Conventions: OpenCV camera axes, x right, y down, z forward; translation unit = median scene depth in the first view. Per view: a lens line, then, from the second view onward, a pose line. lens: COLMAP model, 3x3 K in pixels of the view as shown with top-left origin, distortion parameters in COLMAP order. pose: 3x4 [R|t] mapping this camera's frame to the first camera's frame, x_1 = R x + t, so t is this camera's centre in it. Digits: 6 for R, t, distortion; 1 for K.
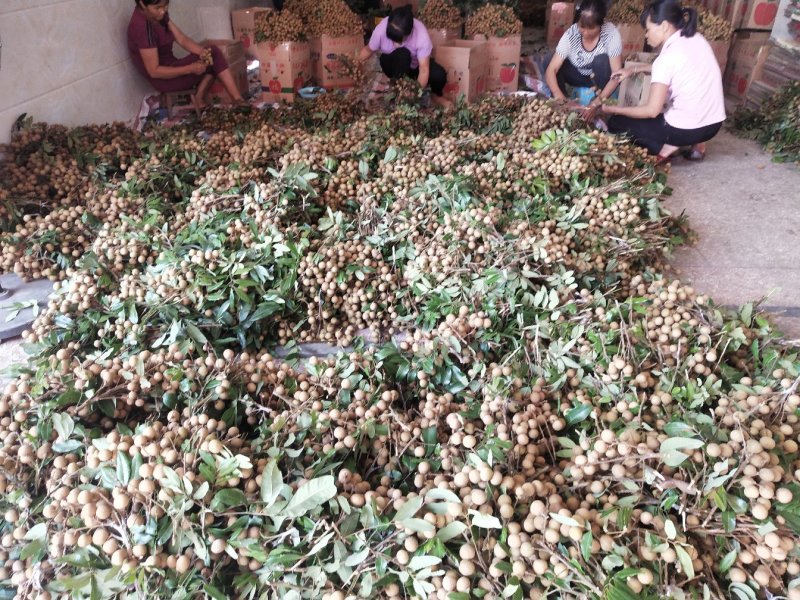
lens RADIAL K [[615.1, 0, 400.0], [0, 615.1, 300.0], [0, 0, 1]] dist [-0.002303, 0.037770]
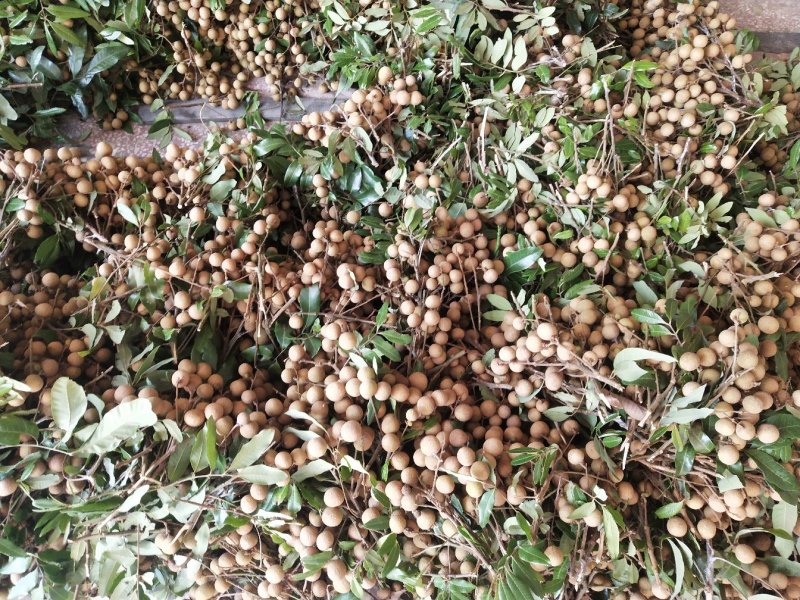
lens RADIAL K [[615.1, 0, 400.0], [0, 615.1, 300.0], [0, 0, 1]] dist [-0.002303, 0.037770]
pose [[0.999973, -0.001682, 0.007170, 0.119337], [-0.002259, 0.856589, 0.515994, -0.123635], [-0.007010, -0.515996, 0.856562, 0.301626]]
